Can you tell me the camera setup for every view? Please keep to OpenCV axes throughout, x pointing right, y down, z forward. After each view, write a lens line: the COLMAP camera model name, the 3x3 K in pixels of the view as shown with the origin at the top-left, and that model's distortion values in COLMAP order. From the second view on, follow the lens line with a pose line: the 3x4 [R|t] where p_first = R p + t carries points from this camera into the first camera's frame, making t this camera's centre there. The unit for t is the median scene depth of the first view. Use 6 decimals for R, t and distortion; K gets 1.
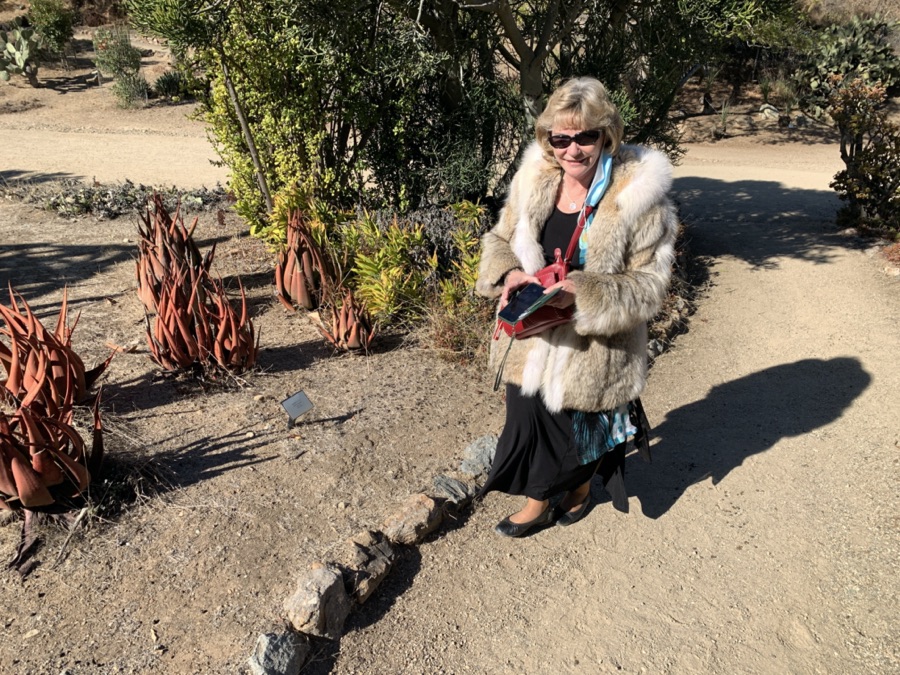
lens RADIAL K [[690.1, 0, 452.1], [0, 690.1, 338.2], [0, 0, 1]] dist [0.051495, -0.043002]
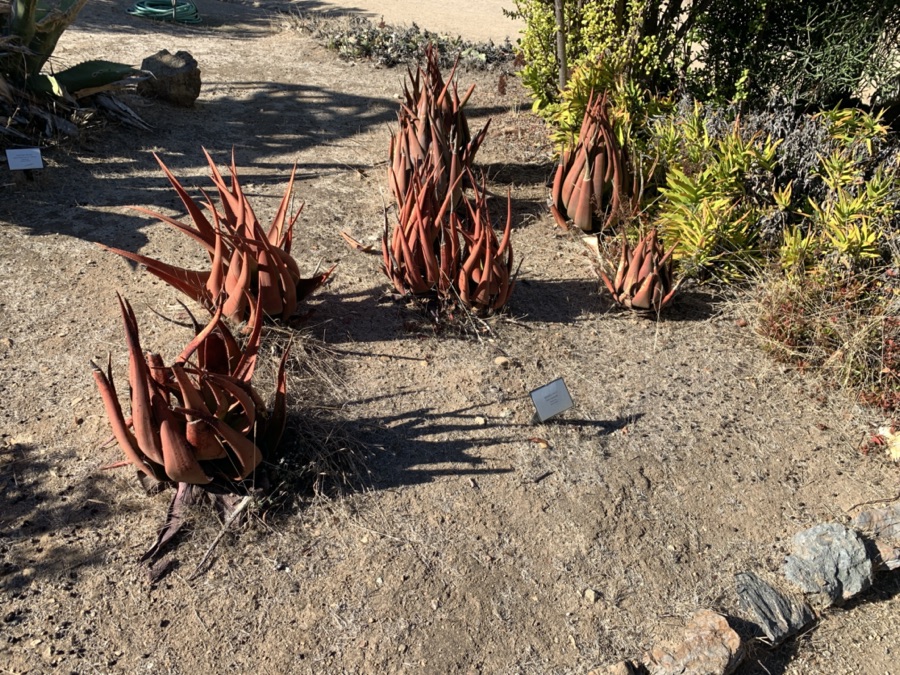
lens RADIAL K [[690.1, 0, 456.2], [0, 690.1, 336.9], [0, 0, 1]] dist [0.051495, -0.043002]
pose [[0.921804, 0.246543, -0.299157, -0.106921], [-0.190933, 0.960357, 0.203124, -0.073225], [0.337376, -0.130122, 0.932333, 0.297444]]
